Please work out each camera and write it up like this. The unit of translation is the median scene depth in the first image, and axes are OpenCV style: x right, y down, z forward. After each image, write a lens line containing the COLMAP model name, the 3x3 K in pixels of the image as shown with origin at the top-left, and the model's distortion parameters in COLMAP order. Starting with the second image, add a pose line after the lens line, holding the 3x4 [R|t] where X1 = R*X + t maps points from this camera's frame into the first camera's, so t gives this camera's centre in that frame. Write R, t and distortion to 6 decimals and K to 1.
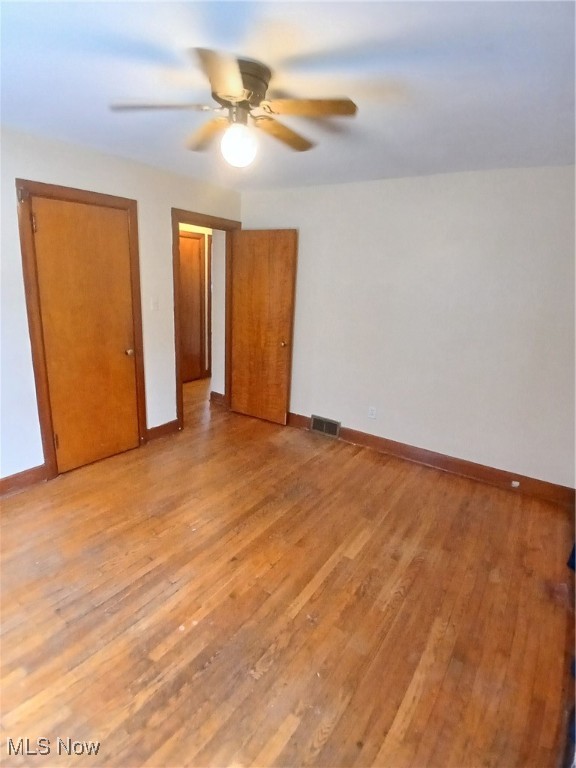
lens RADIAL K [[403.0, 0, 283.3], [0, 403.0, 380.4], [0, 0, 1]] dist [-0.001333, -0.000754]
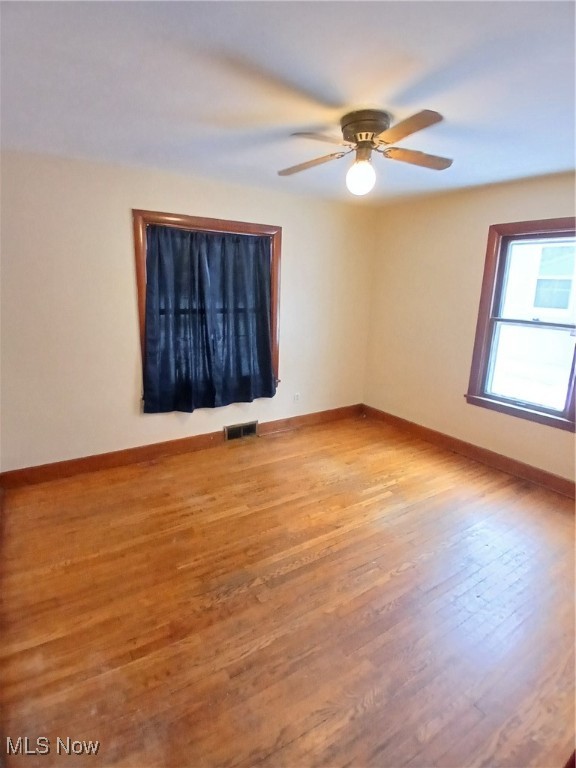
lens RADIAL K [[403.0, 0, 283.3], [0, 403.0, 380.4], [0, 0, 1]] dist [-0.001333, -0.000754]
pose [[-0.926906, -0.144954, 0.346168, -0.309452], [0.034976, 0.885016, 0.464244, -0.466621], [-0.373659, 0.442419, -0.815257, 1.767892]]
